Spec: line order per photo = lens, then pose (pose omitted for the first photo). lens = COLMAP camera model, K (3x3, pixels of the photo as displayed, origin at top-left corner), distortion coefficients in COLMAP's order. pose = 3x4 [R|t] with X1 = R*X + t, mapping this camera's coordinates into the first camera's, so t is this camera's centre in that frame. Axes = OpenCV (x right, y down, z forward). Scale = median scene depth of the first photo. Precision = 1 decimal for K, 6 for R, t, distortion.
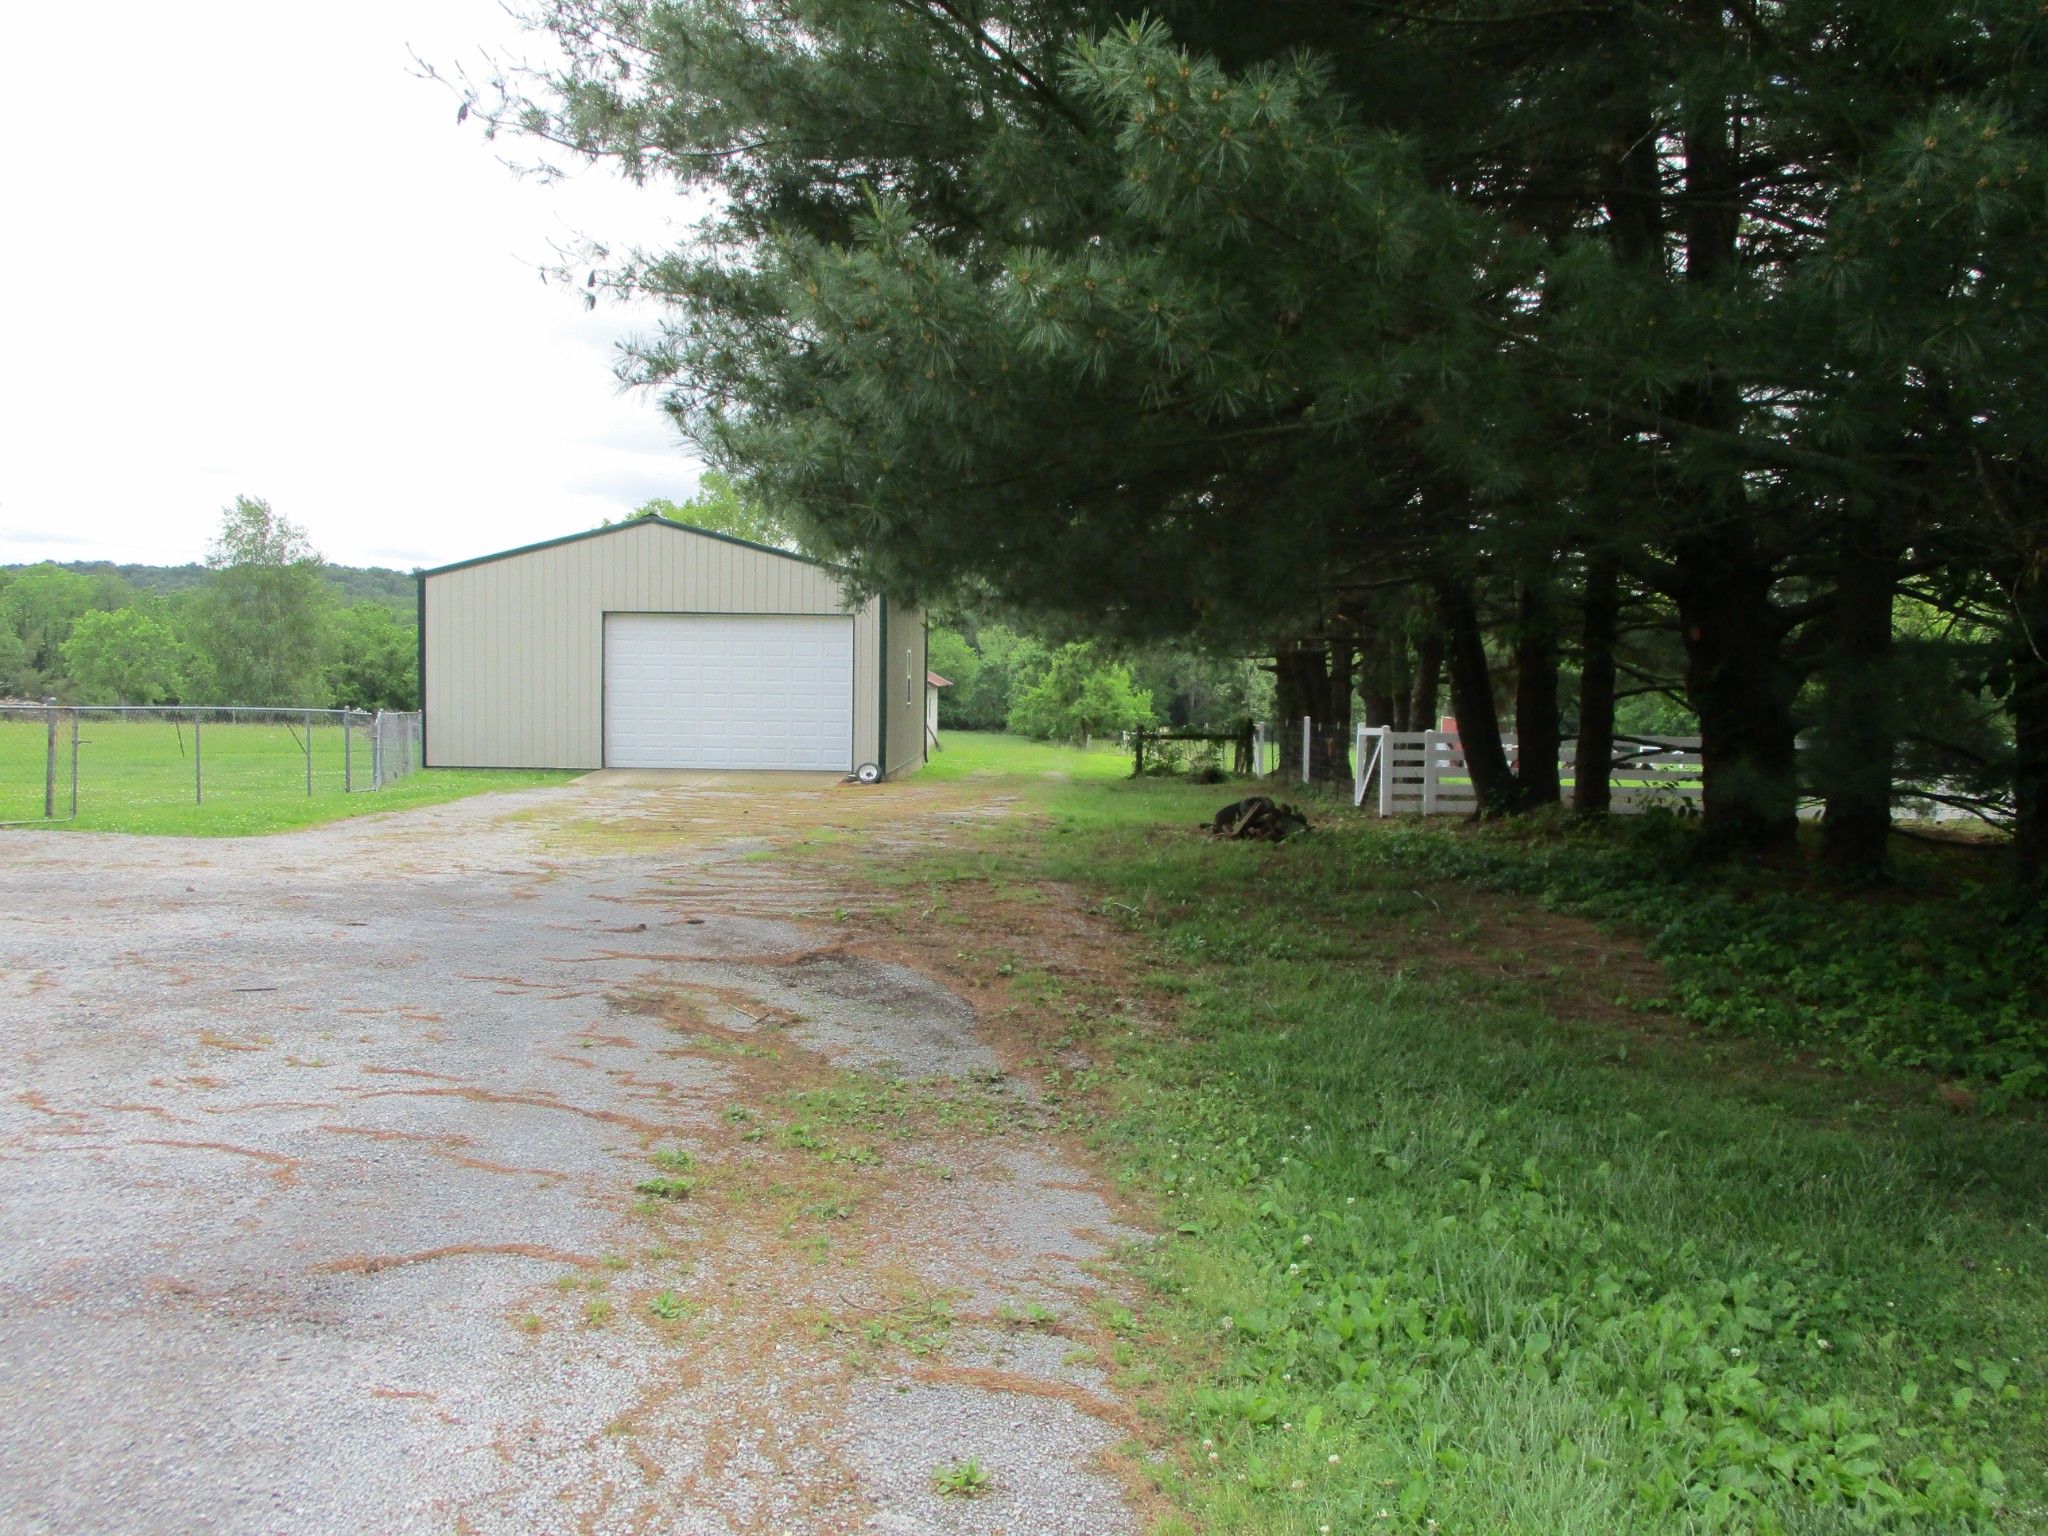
lens RADIAL K [[1718.1, 0, 1032.5], [0, 1718.1, 753.7], [0, 0, 1]] dist [-0.027299, 0.015899]
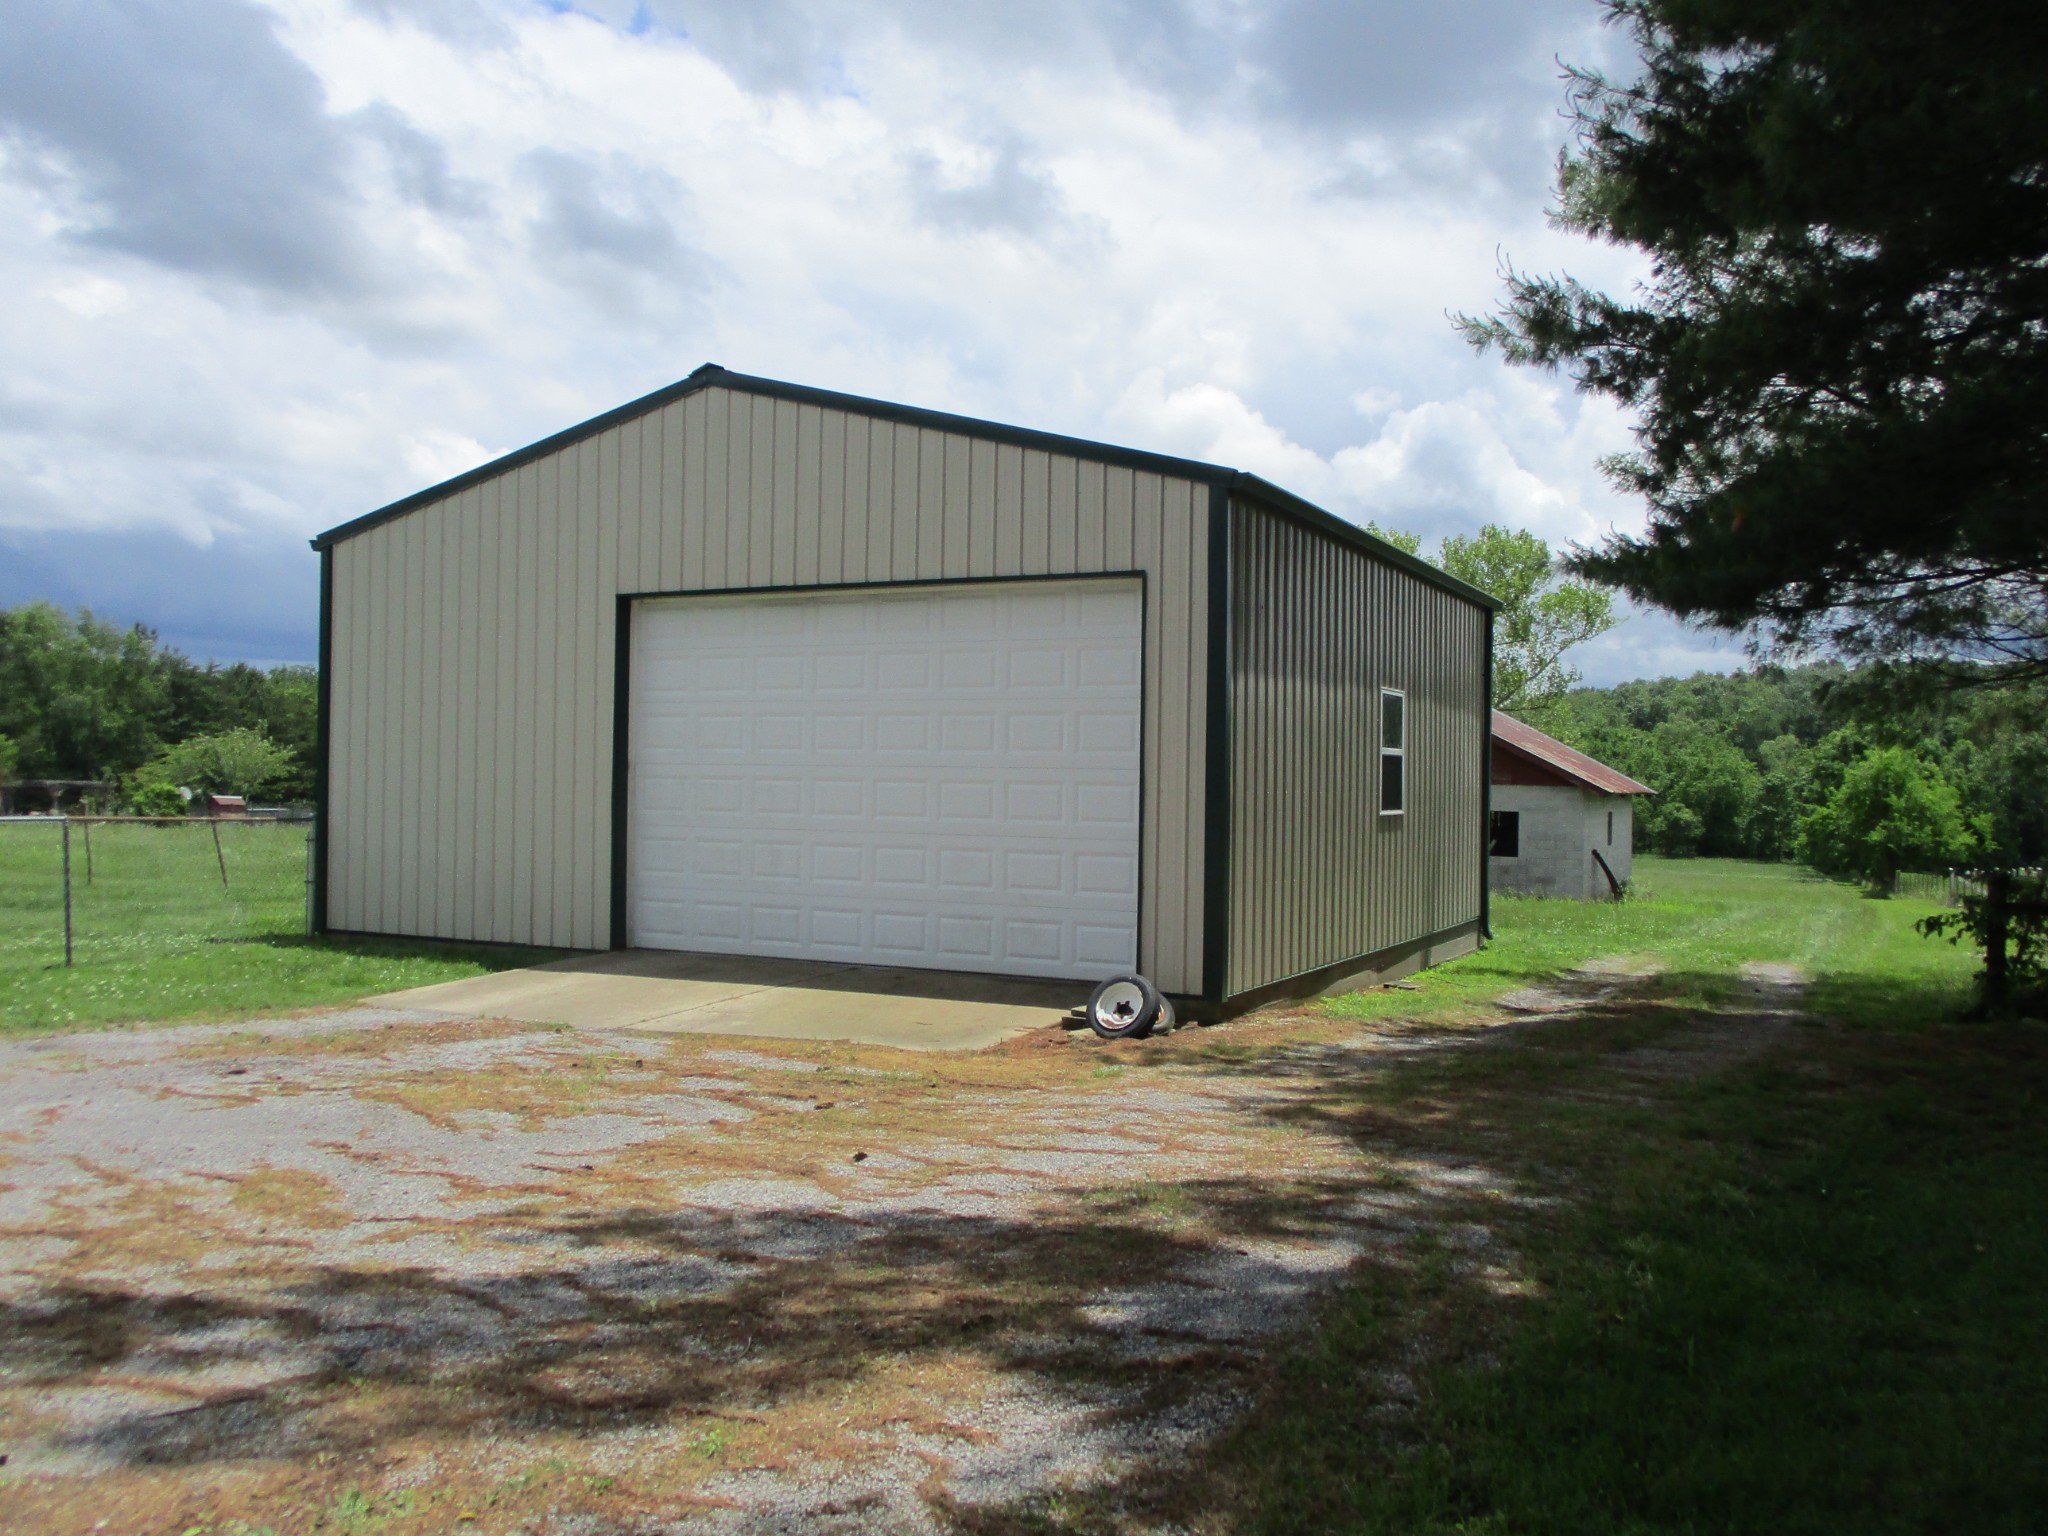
lens RADIAL K [[1718.1, 0, 1032.5], [0, 1718.1, 753.7], [0, 0, 1]] dist [-0.027299, 0.015899]
pose [[0.904833, -0.006396, -0.425718, 0.028516], [-0.023615, 0.997594, -0.065179, -0.013063], [0.425110, 0.069030, 0.902505, 0.536486]]
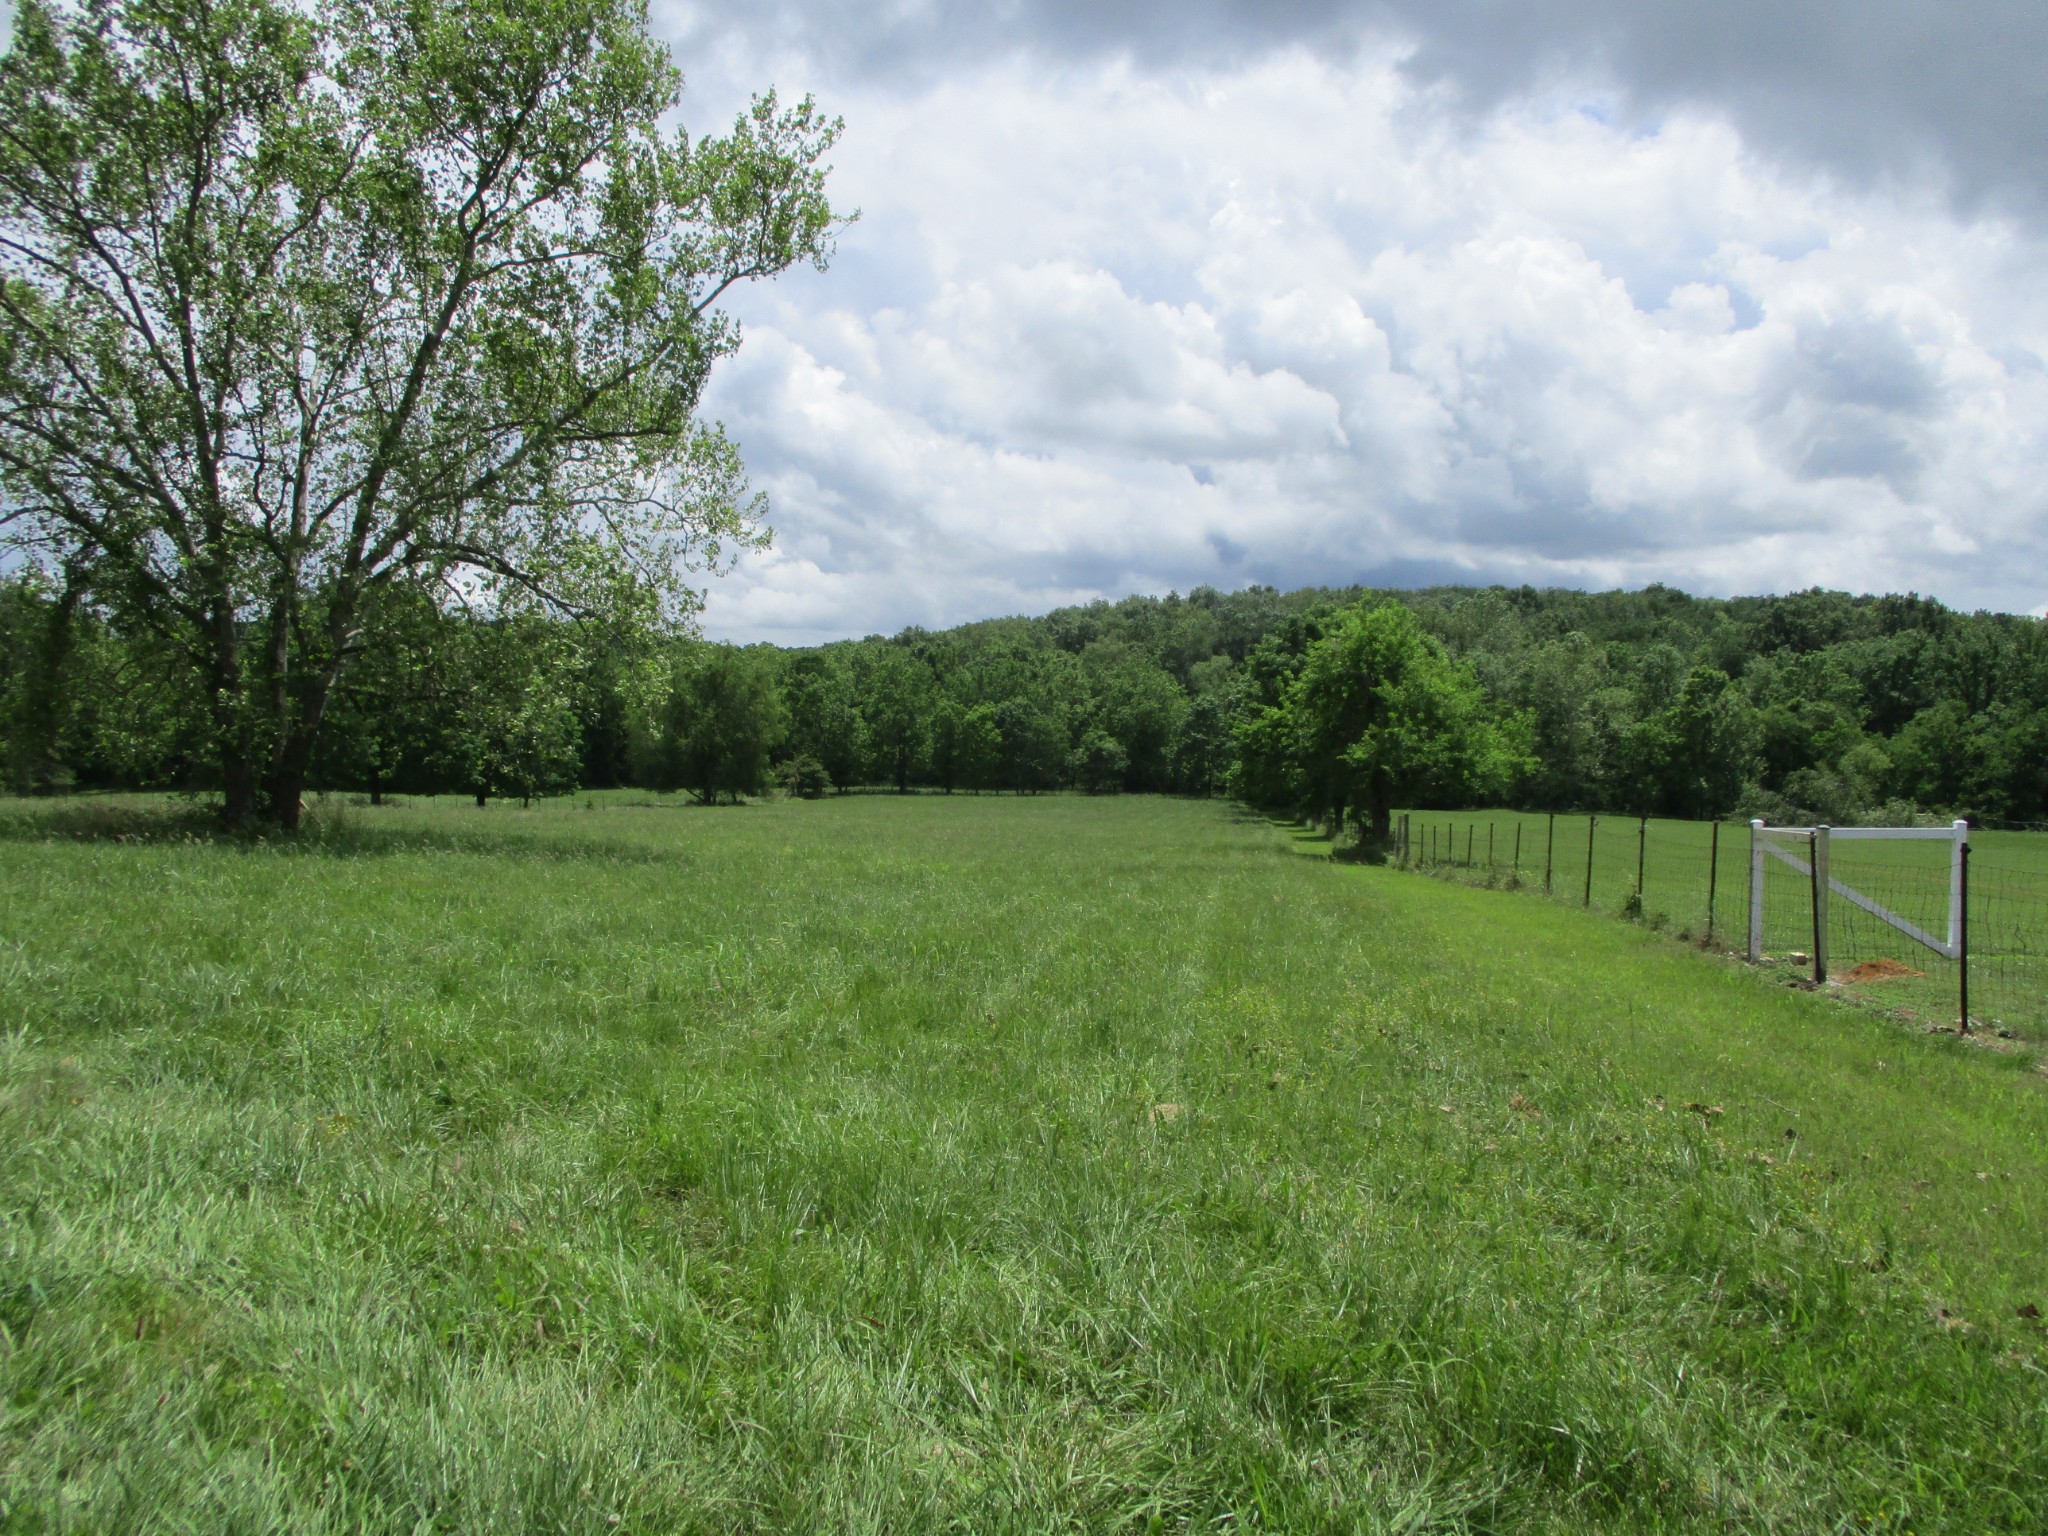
lens RADIAL K [[1718.1, 0, 1032.5], [0, 1718.1, 753.7], [0, 0, 1]] dist [-0.027299, 0.015899]
pose [[0.991272, -0.000080, -0.131835, -0.000509], [-0.004706, 0.999341, -0.035988, -0.029320], [0.131751, 0.036294, 0.990618, 1.802602]]
